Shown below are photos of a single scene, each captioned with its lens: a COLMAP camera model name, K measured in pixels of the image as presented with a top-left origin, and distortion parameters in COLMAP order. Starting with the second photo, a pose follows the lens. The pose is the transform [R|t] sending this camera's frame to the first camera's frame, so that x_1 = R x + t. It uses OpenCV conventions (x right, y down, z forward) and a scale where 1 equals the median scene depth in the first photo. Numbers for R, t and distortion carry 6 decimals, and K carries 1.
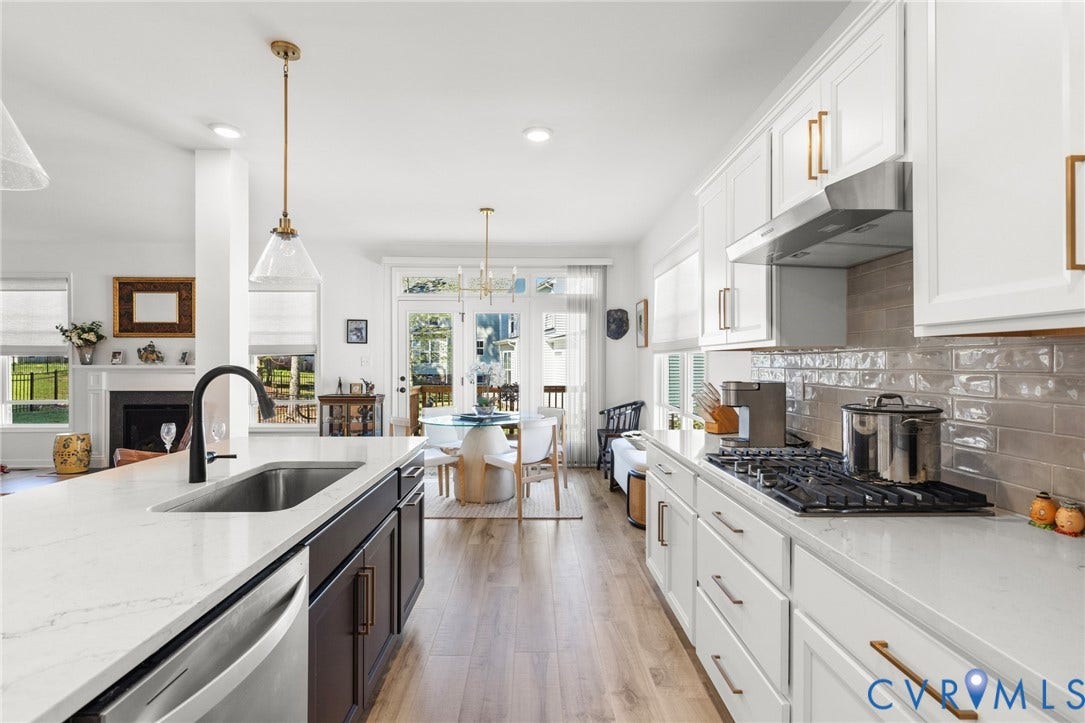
lens RADIAL K [[496.3, 0, 535.8], [0, 496.3, 360.3], [0, 0, 1]] dist [-0.012369, -0.000588]
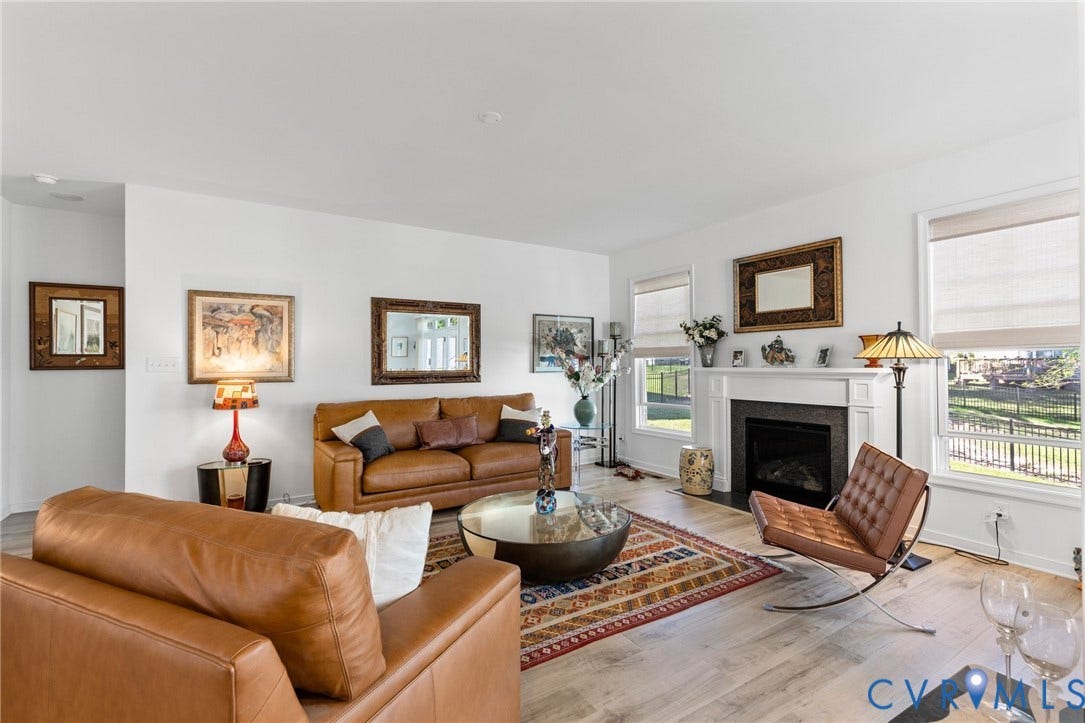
lens RADIAL K [[496.3, 0, 540.0], [0, 496.3, 360.4], [0, 0, 1]] dist [-0.012369, -0.000588]
pose [[0.505584, -0.007860, -0.862741, -0.316677], [0.005851, 0.999967, -0.005681, 0.001051], [0.862757, -0.002175, 0.505614, 0.309588]]
